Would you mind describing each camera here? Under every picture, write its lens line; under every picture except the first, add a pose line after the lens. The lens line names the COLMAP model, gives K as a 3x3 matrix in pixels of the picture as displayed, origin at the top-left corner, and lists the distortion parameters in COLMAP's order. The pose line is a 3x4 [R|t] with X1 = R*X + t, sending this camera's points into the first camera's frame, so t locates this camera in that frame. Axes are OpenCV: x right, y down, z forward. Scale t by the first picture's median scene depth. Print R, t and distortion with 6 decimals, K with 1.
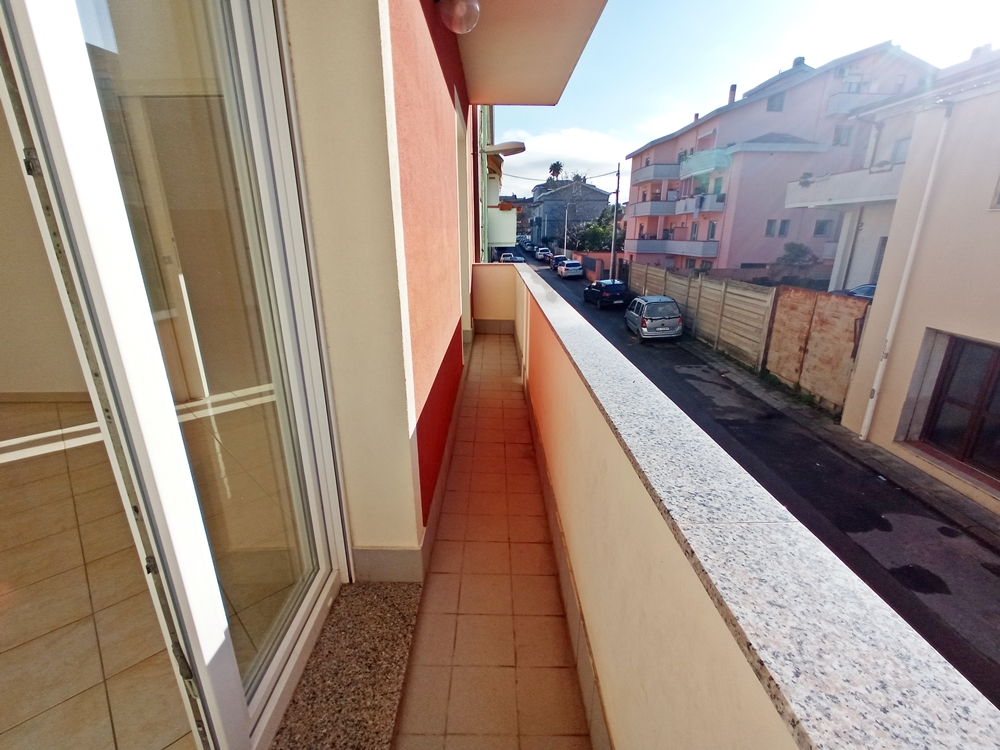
lens RADIAL K [[444.0, 0, 502.8], [0, 444.0, 377.0], [0, 0, 1]] dist [-0.012347, 0.000554]
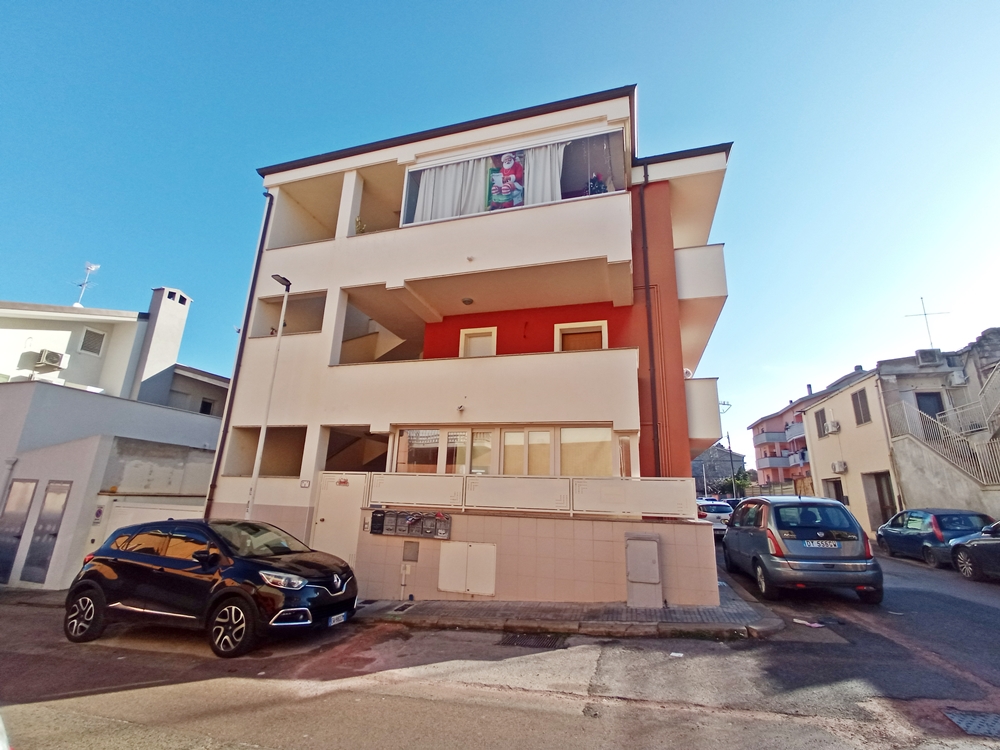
lens RADIAL K [[444.0, 0, 498.2], [0, 444.0, 371.8], [0, 0, 1]] dist [-0.012347, 0.000554]
pose [[0.952809, -0.047390, -0.299848, -0.086007], [-0.126829, 0.835260, -0.535028, 0.481476], [0.275805, 0.547809, 0.789833, -0.993153]]
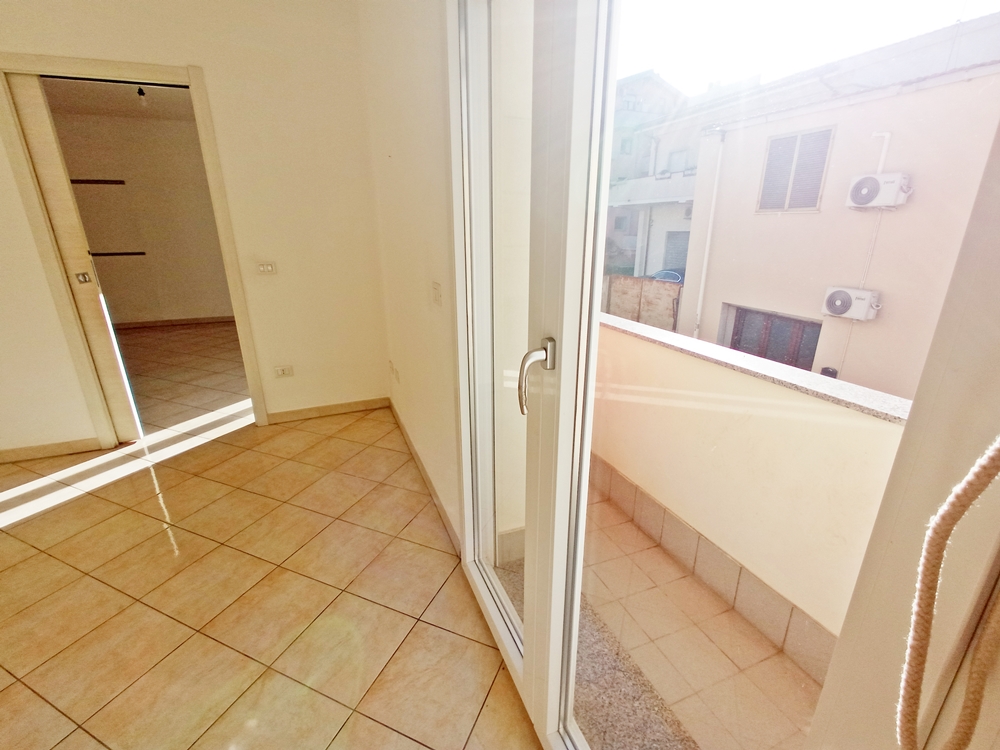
lens RADIAL K [[444.0, 0, 501.2], [0, 444.0, 380.7], [0, 0, 1]] dist [-0.012347, 0.000554]
pose [[0.930102, -0.123202, 0.346022, -0.058298], [0.117400, 0.992366, 0.037766, -0.002840], [-0.348033, 0.005497, 0.937466, -0.005059]]
